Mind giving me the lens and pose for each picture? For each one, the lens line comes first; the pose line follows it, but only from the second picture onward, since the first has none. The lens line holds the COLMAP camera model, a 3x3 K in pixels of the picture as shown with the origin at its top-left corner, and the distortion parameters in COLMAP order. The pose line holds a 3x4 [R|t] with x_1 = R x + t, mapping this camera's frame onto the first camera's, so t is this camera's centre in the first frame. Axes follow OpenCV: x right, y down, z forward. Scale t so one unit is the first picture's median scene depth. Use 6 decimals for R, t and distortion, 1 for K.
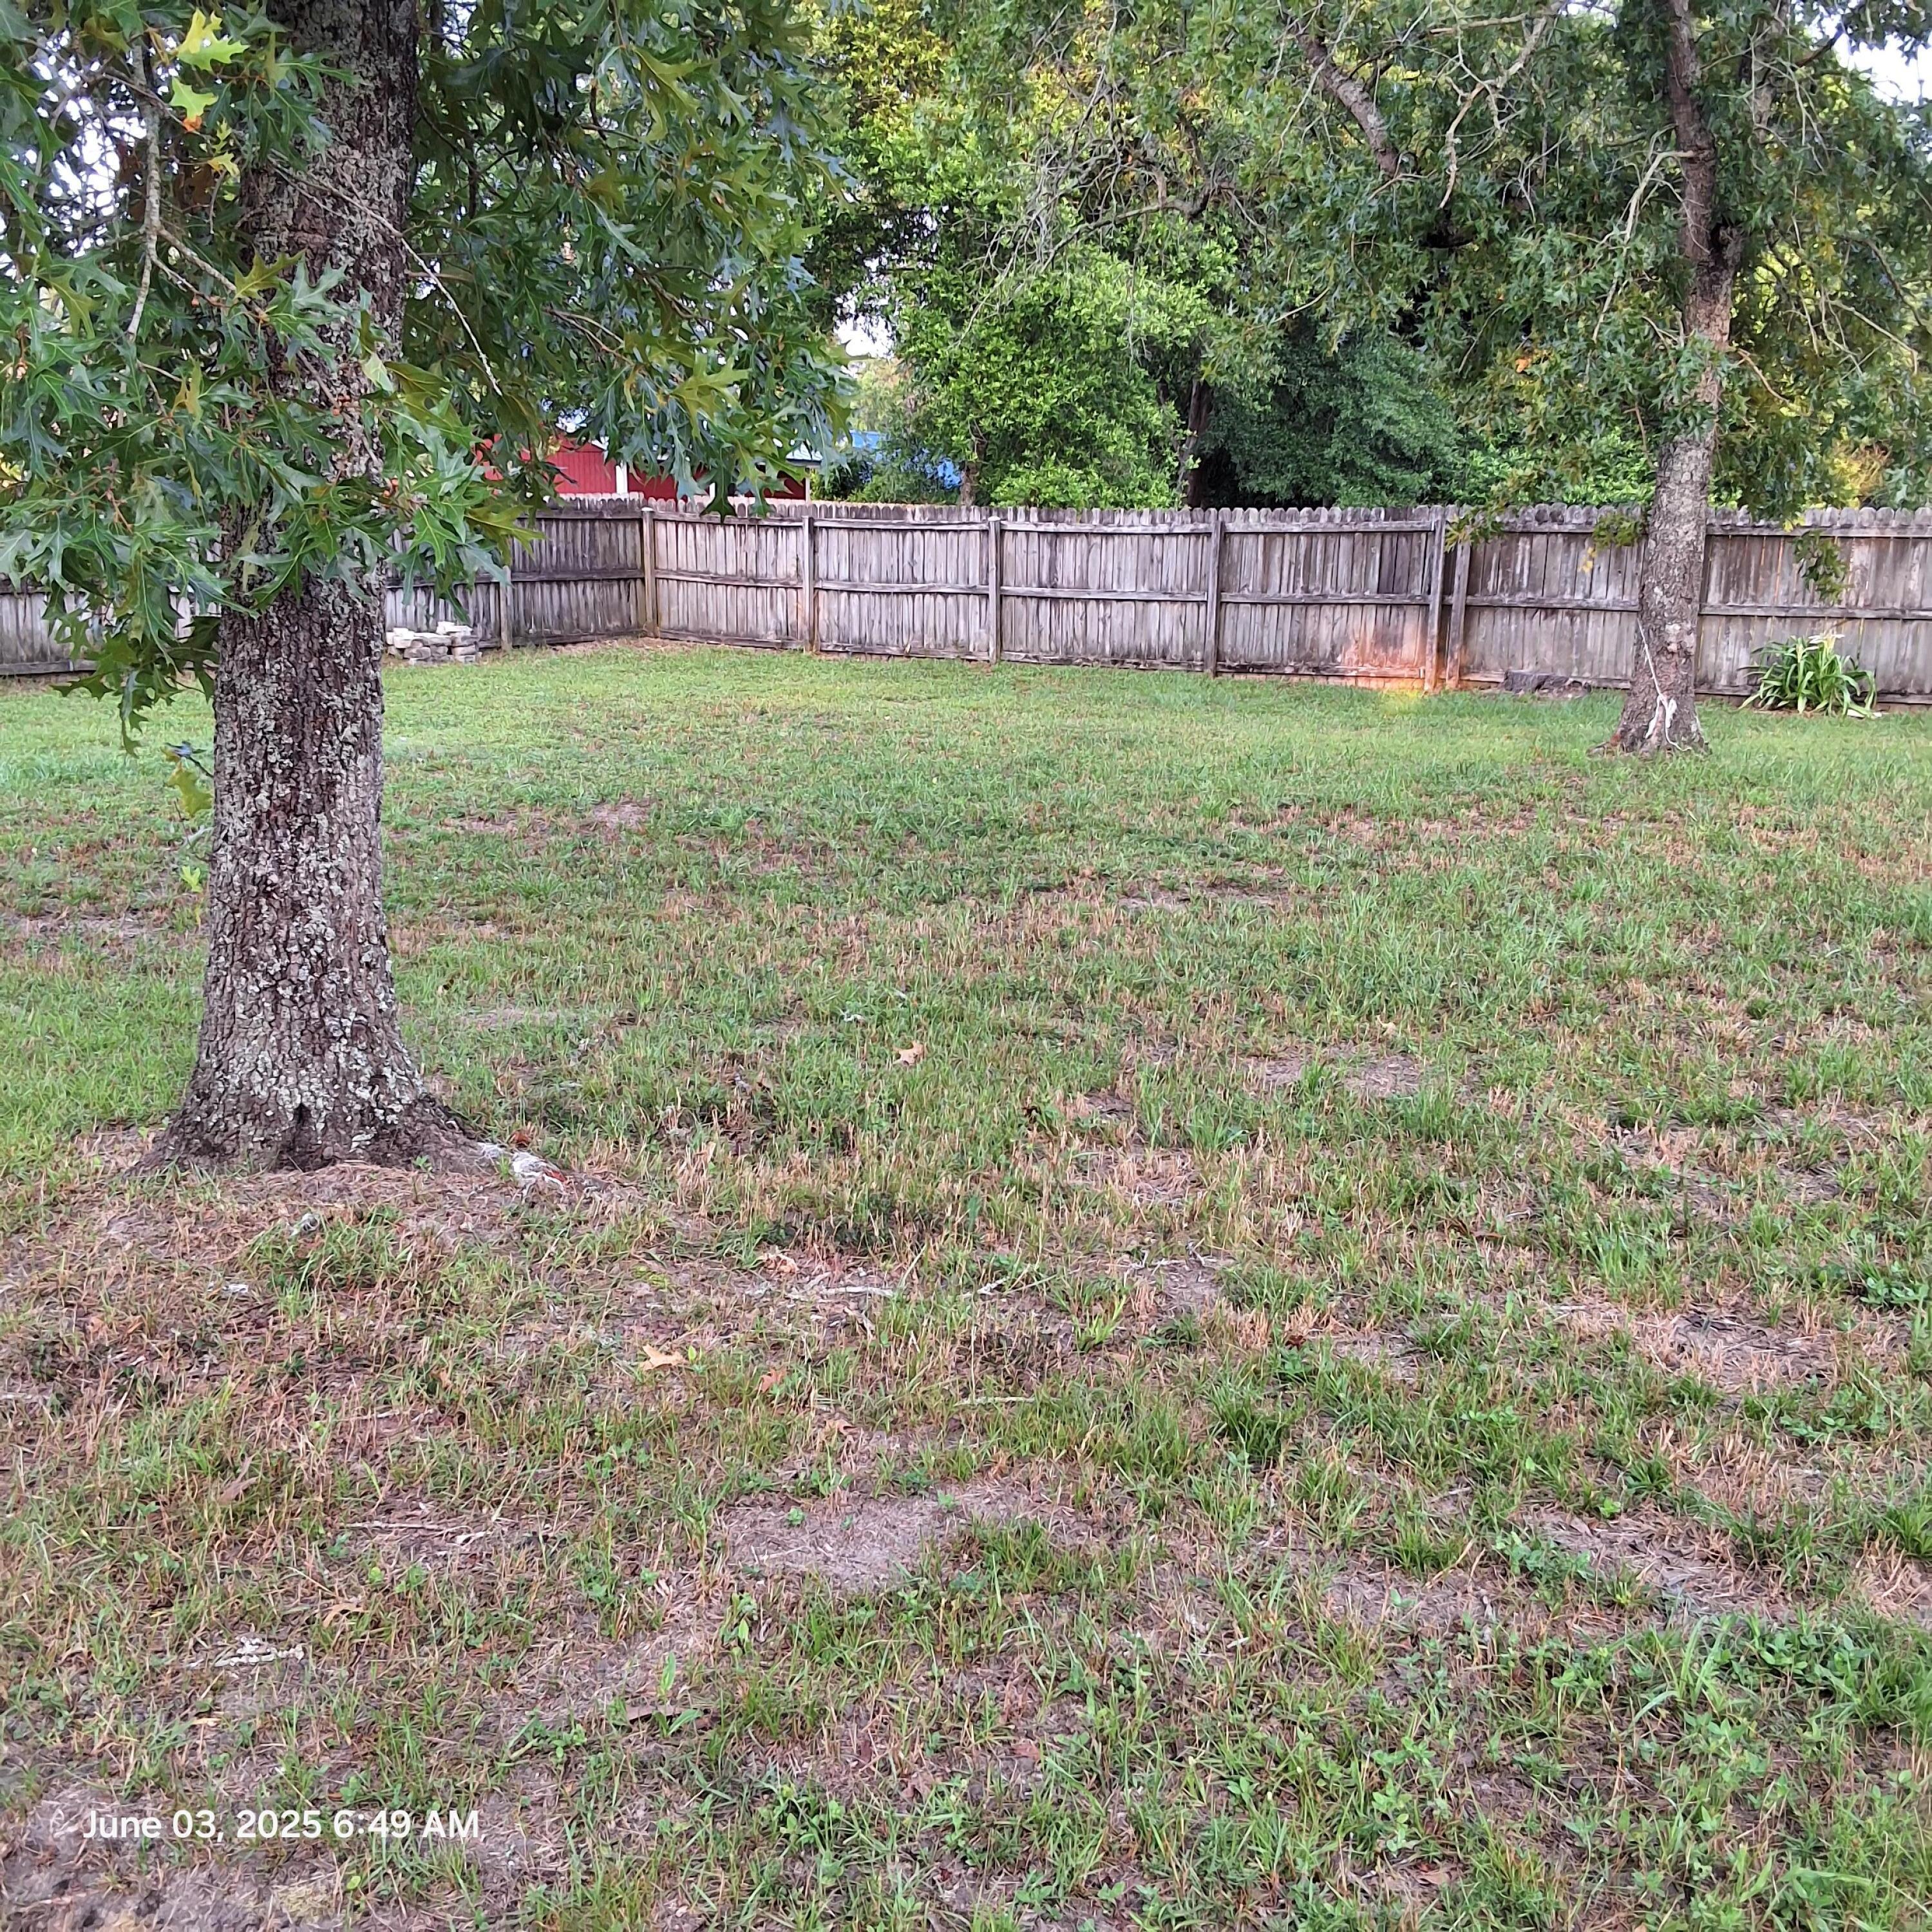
lens RADIAL K [[2050.0, 0, 987.9], [0, 2050.0, 967.3], [0, 0, 1]] dist [0.093564, -0.154647]
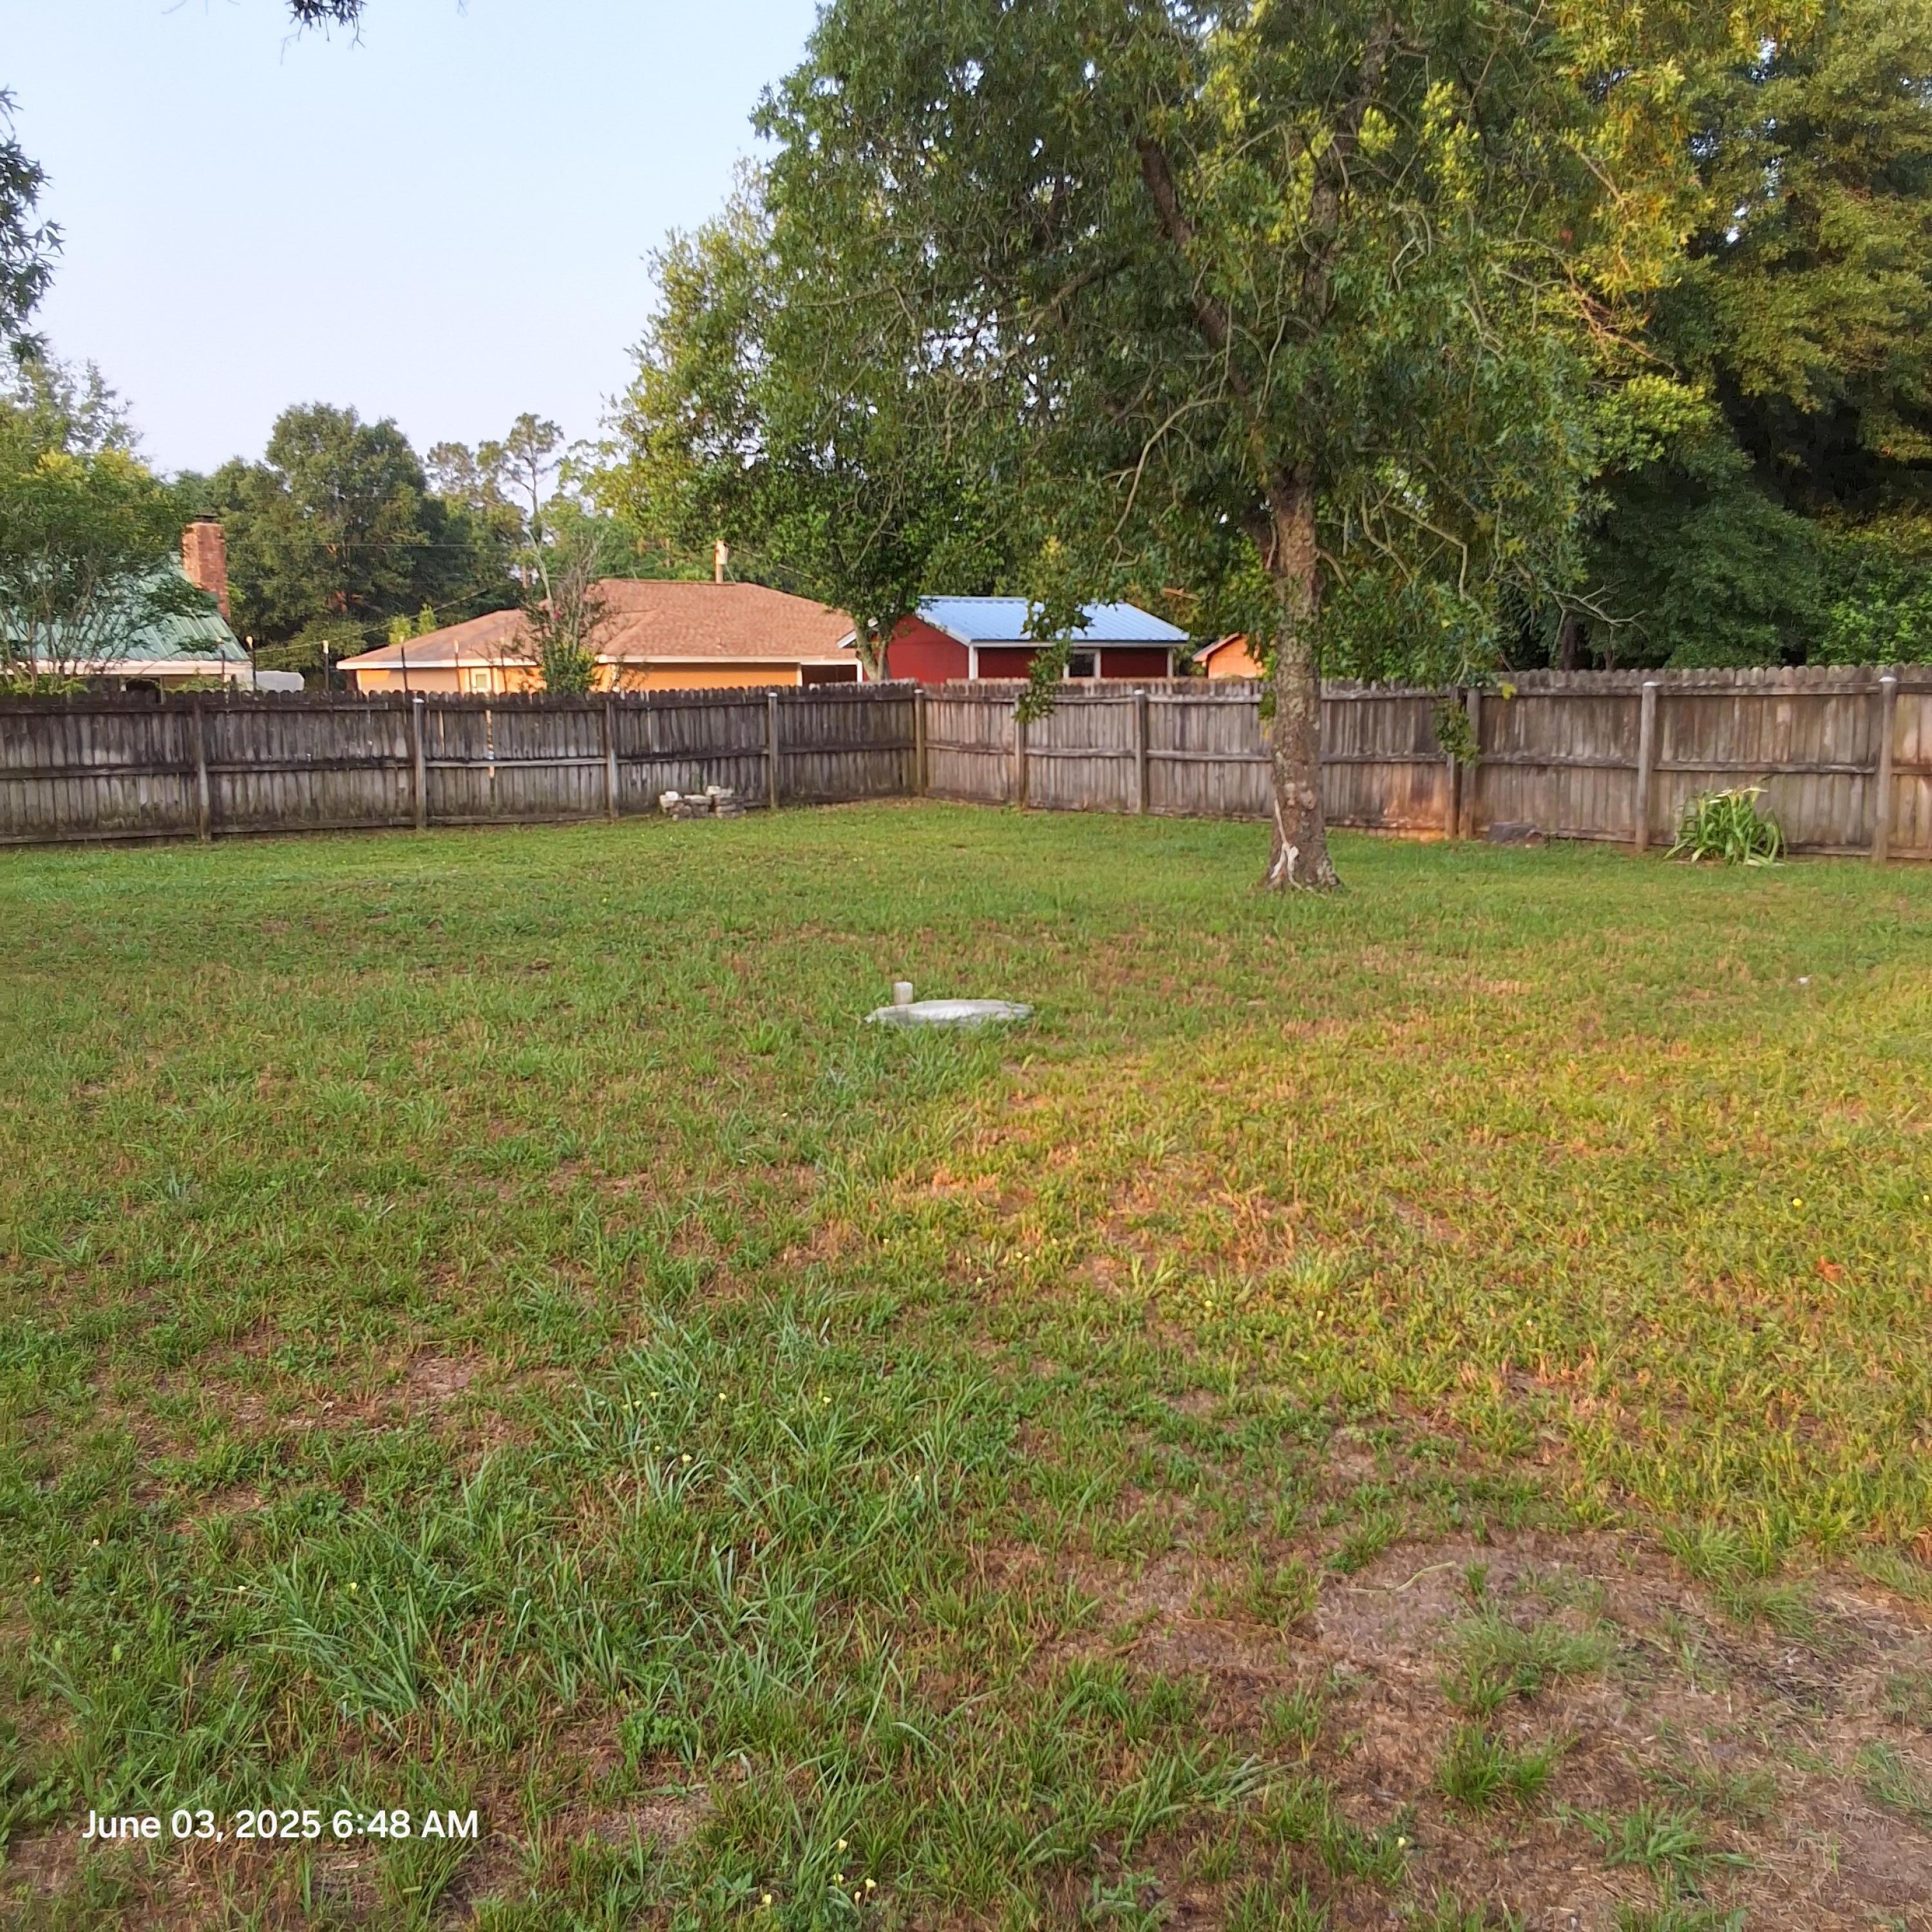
lens RADIAL K [[2050.0, 0, 987.9], [0, 2050.0, 967.3], [0, 0, 1]] dist [0.093564, -0.154647]
pose [[0.920863, 0.026120, -0.389011, 0.382561], [-0.055305, 0.996415, -0.064014, 0.013752], [0.385945, 0.080462, 0.919006, -0.078037]]
